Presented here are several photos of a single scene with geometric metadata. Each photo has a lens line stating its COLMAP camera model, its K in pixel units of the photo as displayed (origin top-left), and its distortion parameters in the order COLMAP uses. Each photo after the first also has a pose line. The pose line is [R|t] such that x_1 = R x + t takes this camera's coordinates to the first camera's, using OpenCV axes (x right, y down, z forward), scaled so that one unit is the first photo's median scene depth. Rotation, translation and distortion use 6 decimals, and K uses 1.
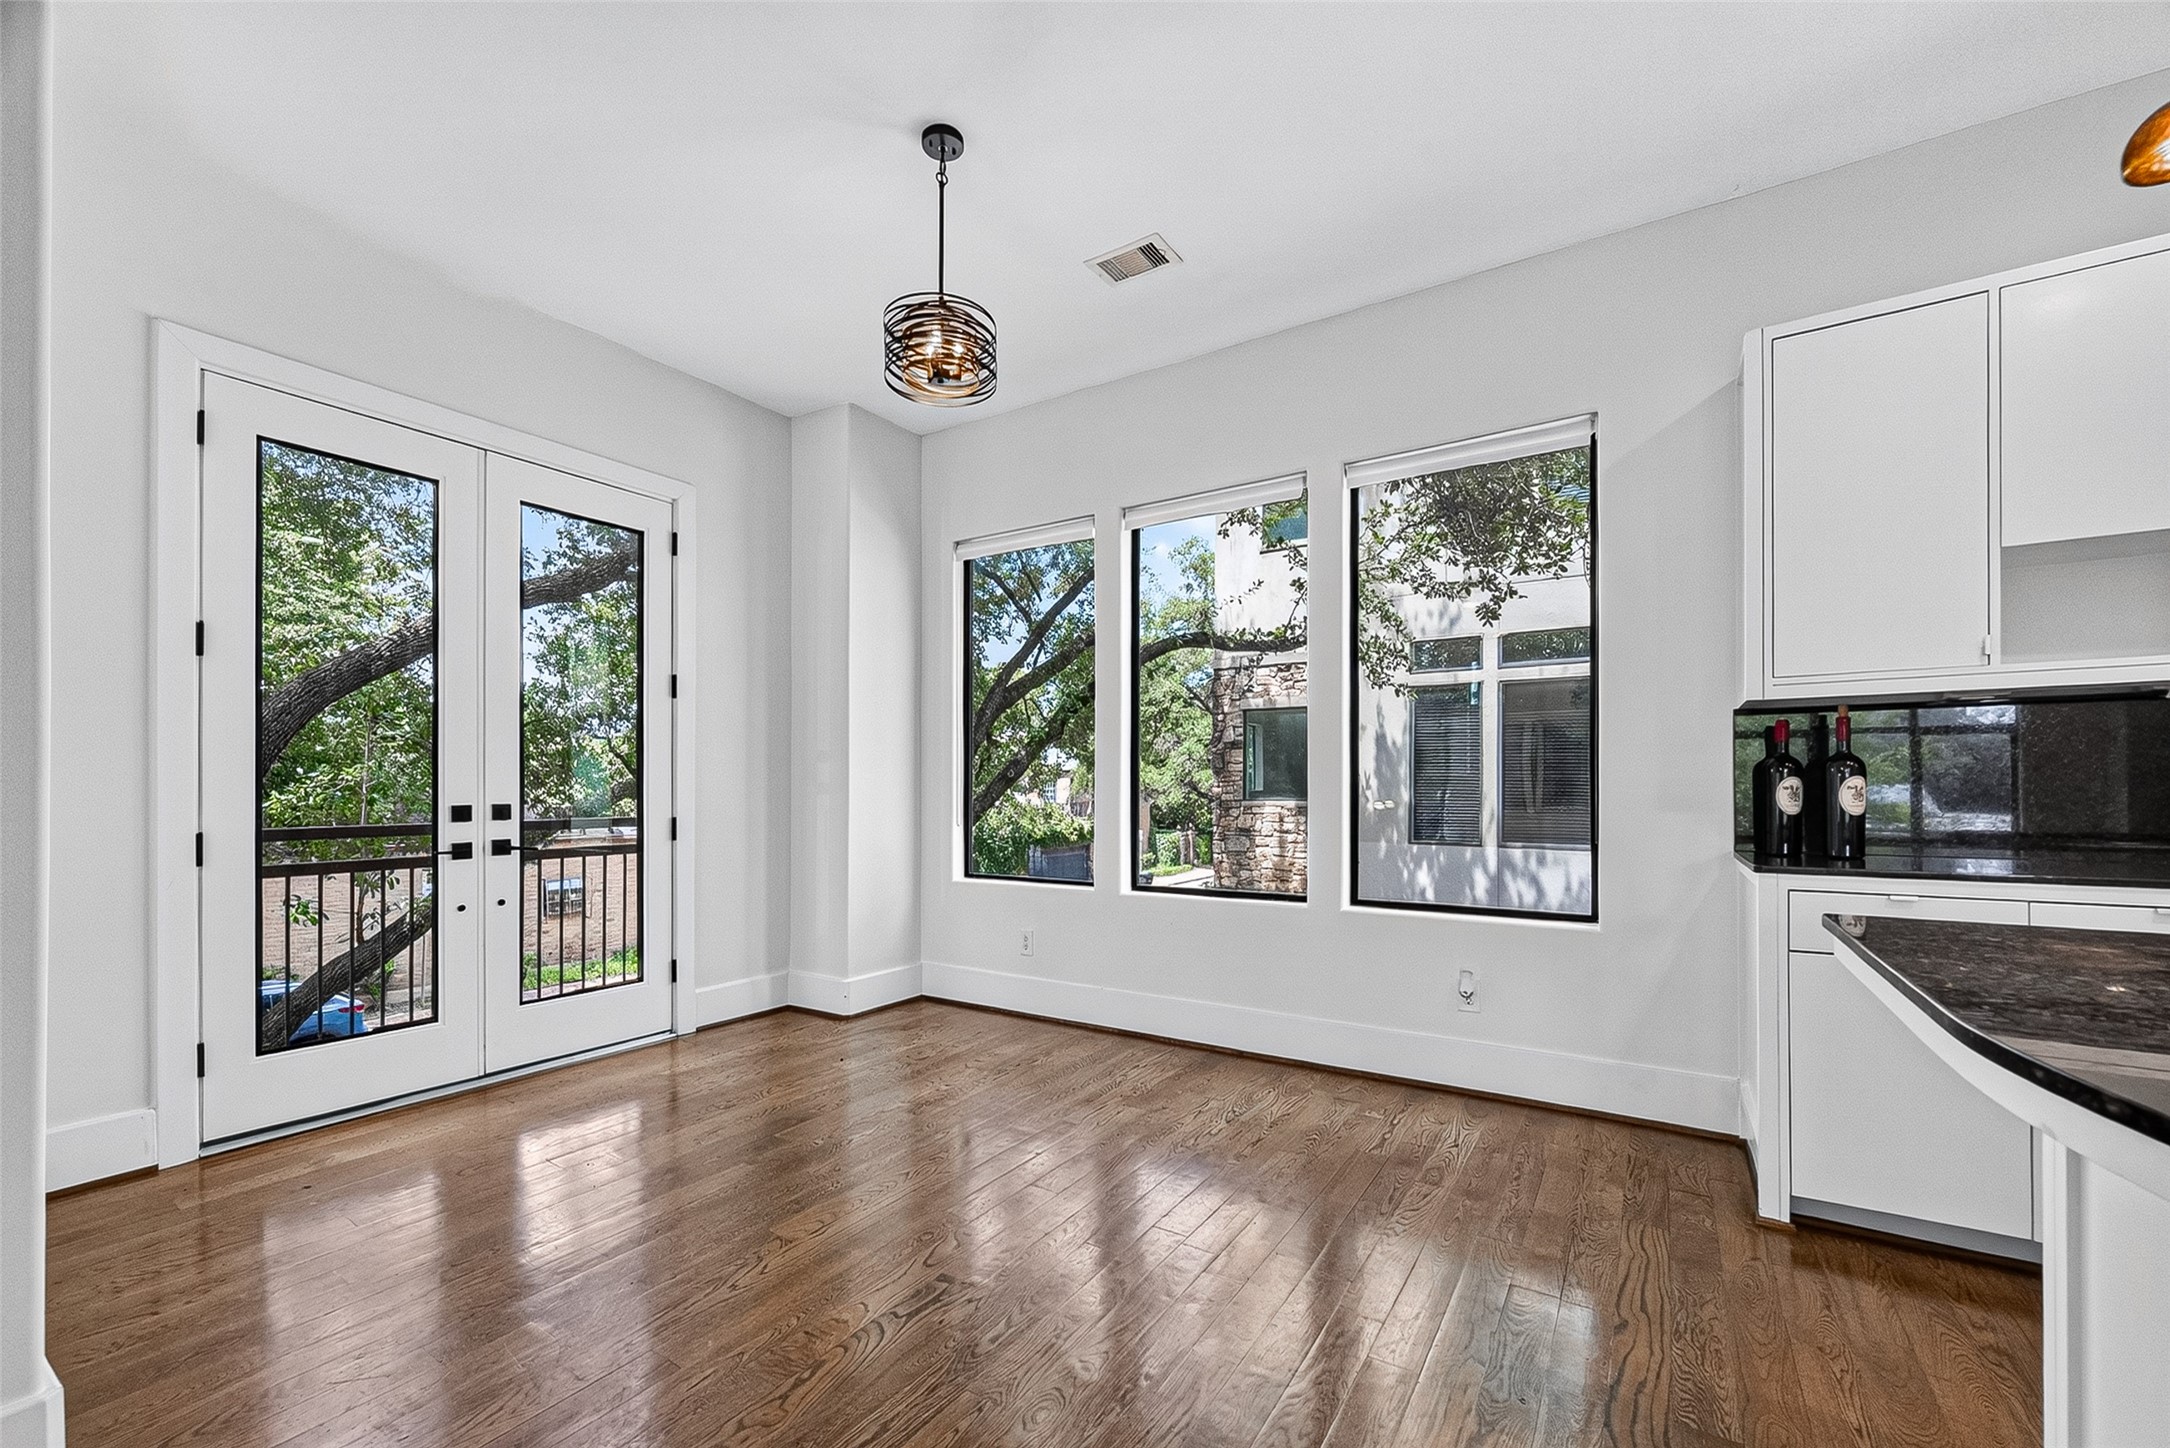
lens RADIAL K [[873.7, 0, 1102.7], [0, 873.7, 772.5], [0, 0, 1]] dist [-0.001514, -0.000154]
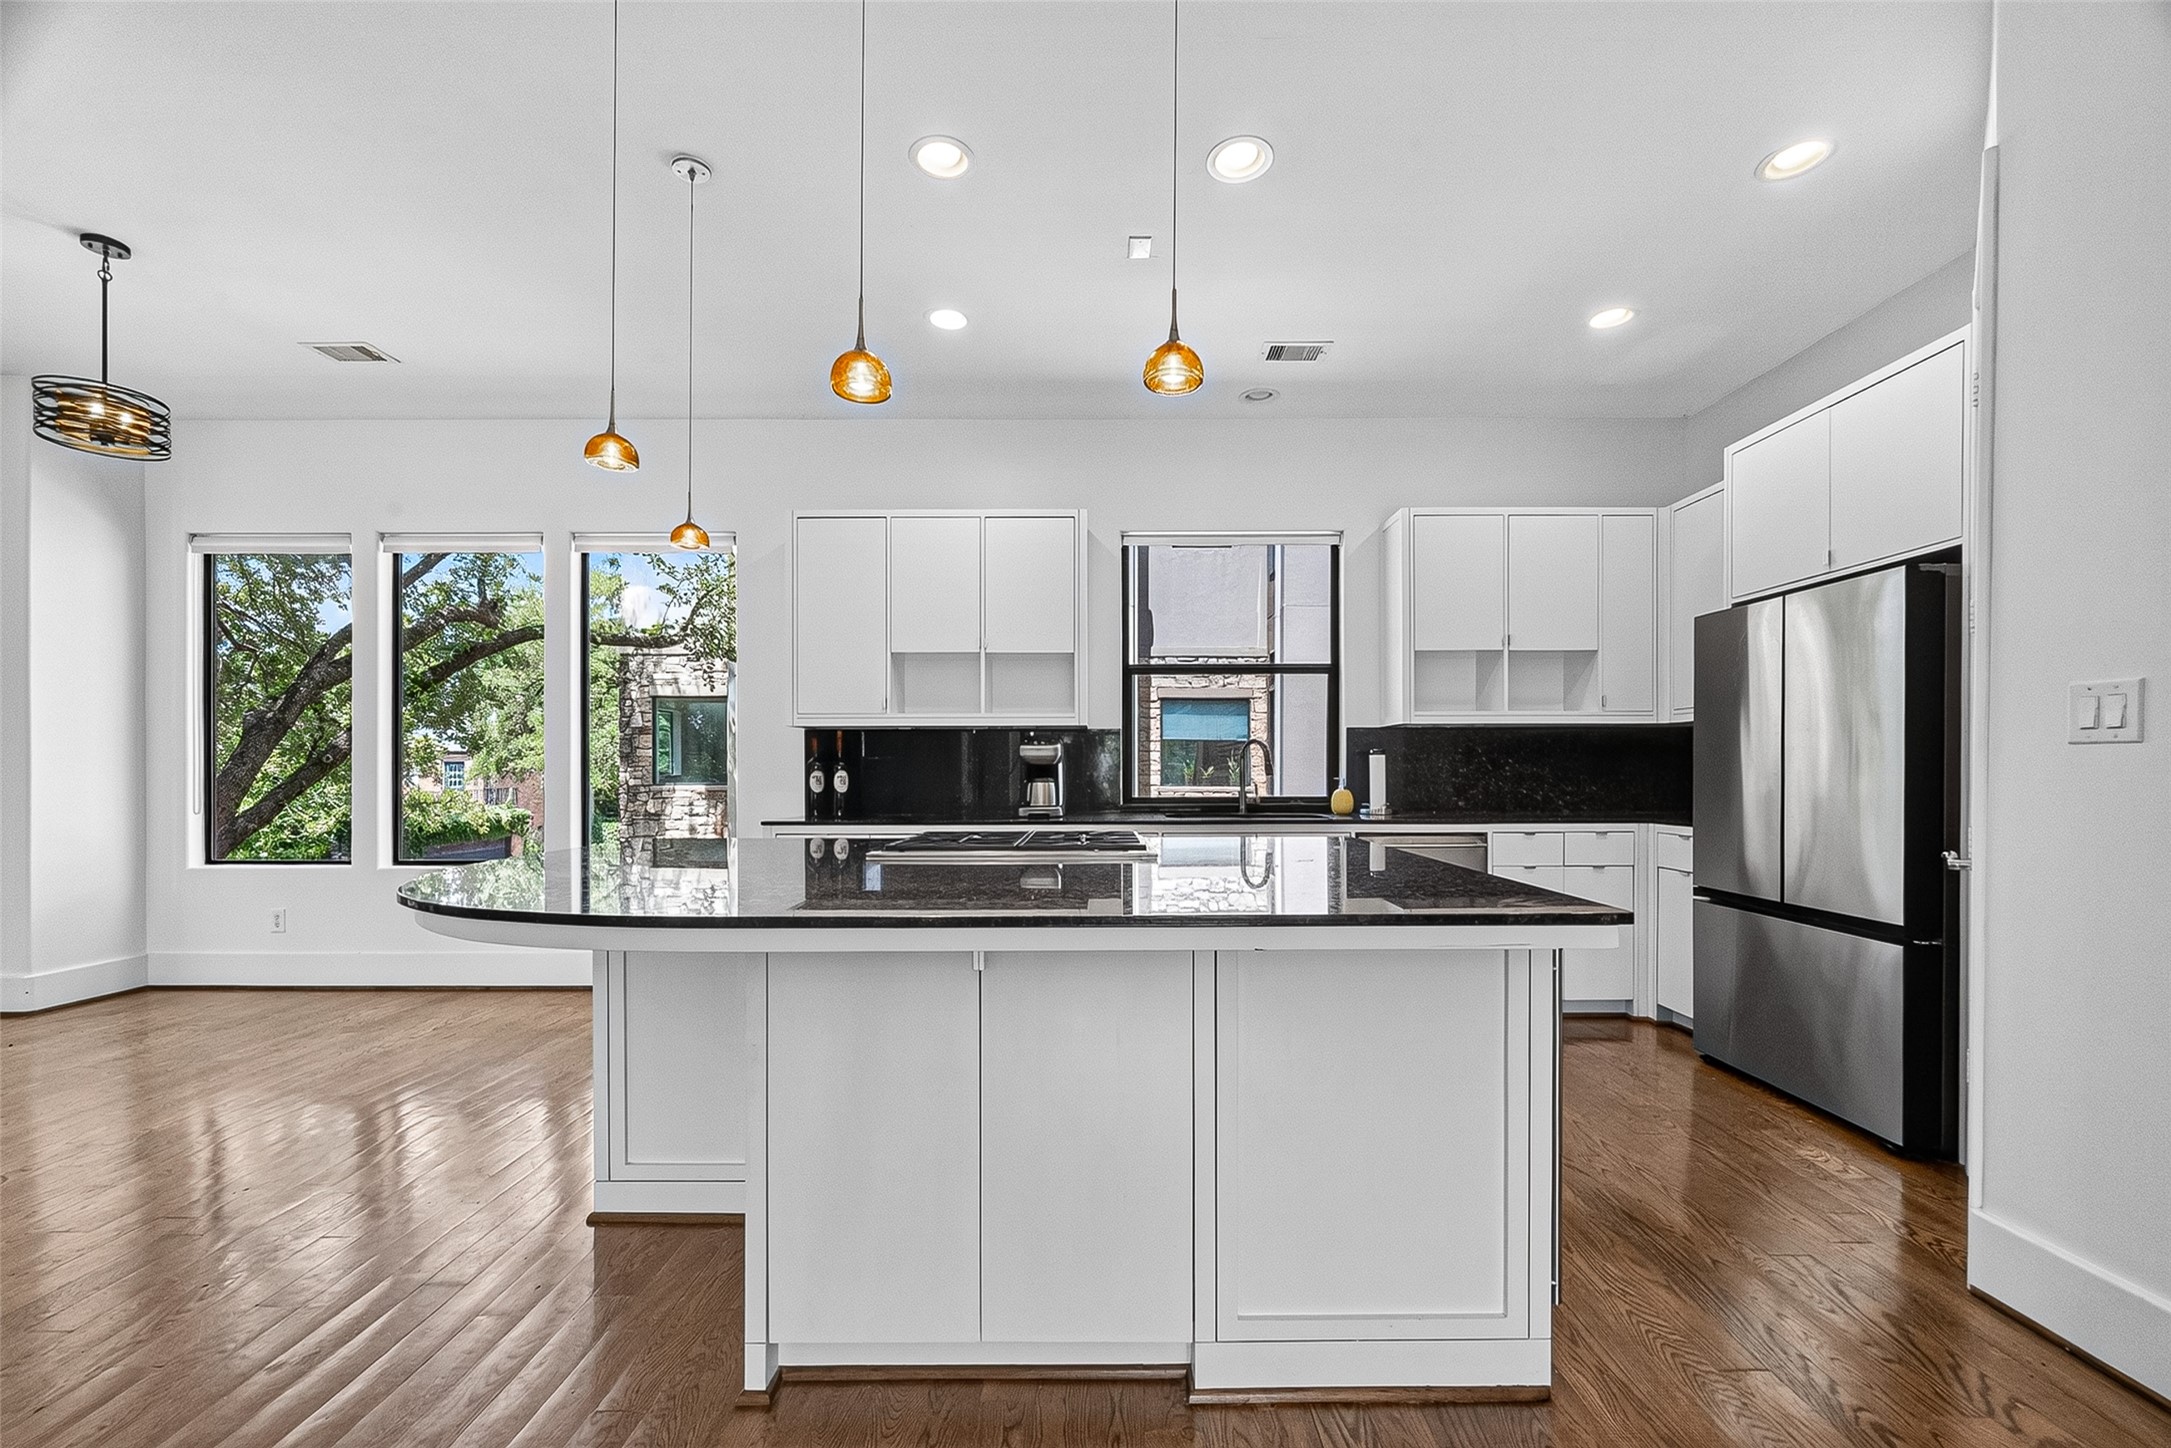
lens RADIAL K [[874.1, 0, 1103.2], [0, 874.1, 772.5], [0, 0, 1]] dist [-0.001514, -0.000154]
pose [[0.846256, -0.000006, 0.532777, 0.205108], [-0.010234, 0.999815, 0.016266, -0.016614], [-0.532678, -0.019218, 0.846100, -0.461890]]
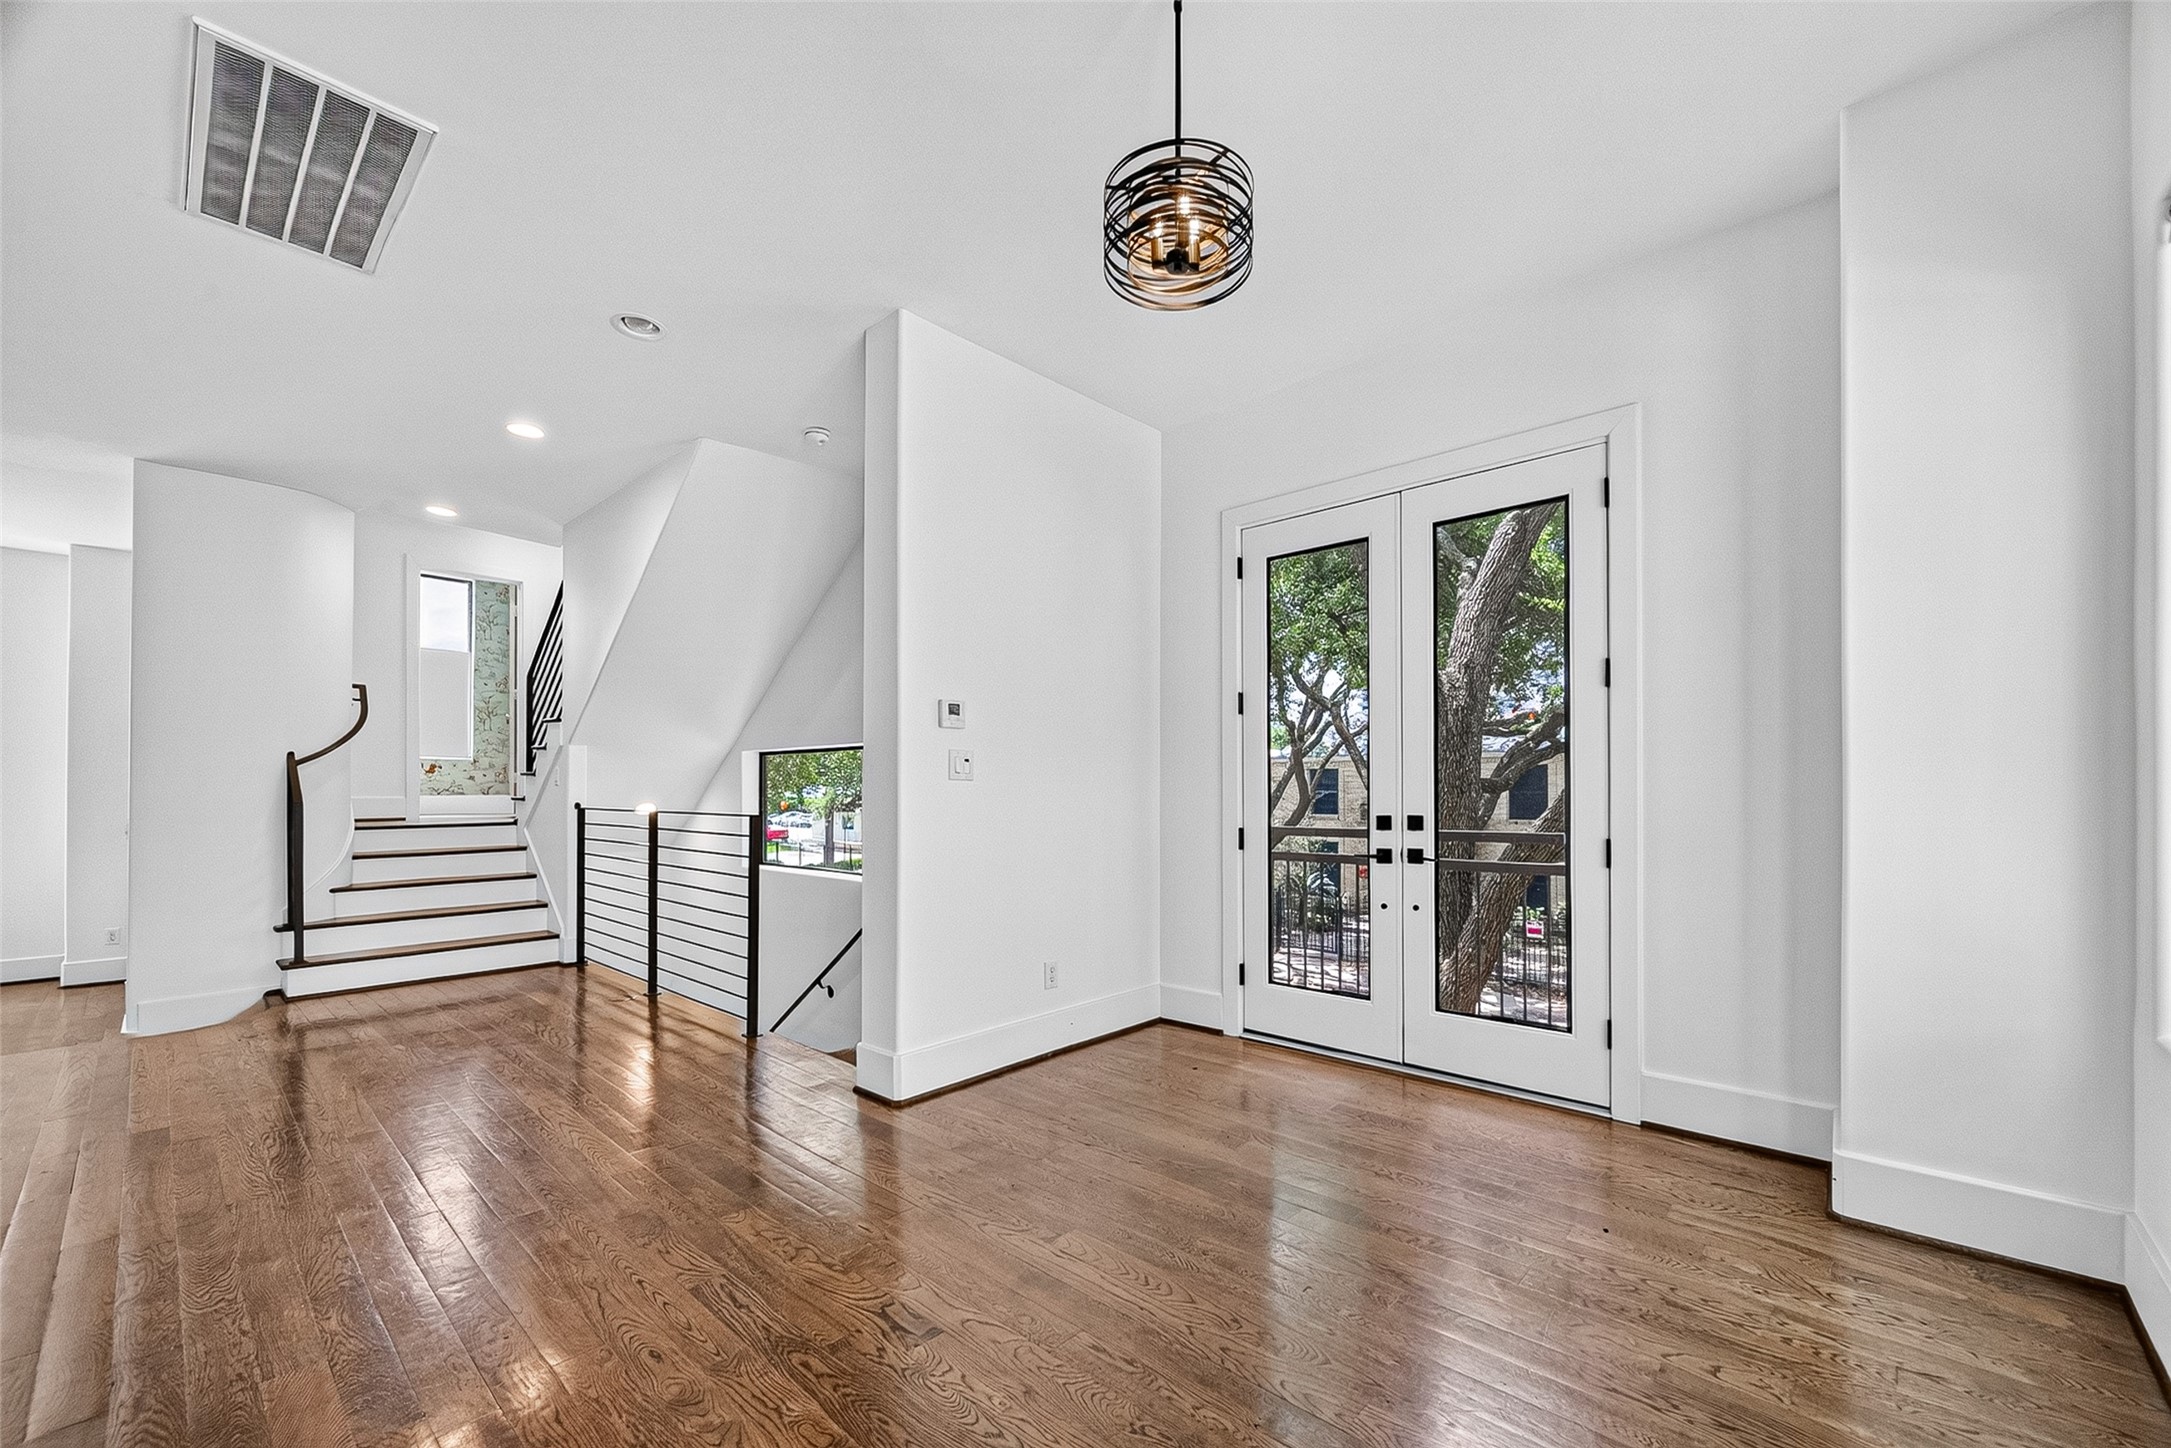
lens RADIAL K [[877.9, 0, 1080.4], [0, 877.9, 792.9], [0, 0, 1]] dist [-0.000899, -0.000050]
pose [[-0.187914, 0.001915, -0.982184, 0.348246], [0.018703, 0.999824, -0.001629, 0.002442], [0.982007, -0.018676, -0.187917, 0.638758]]
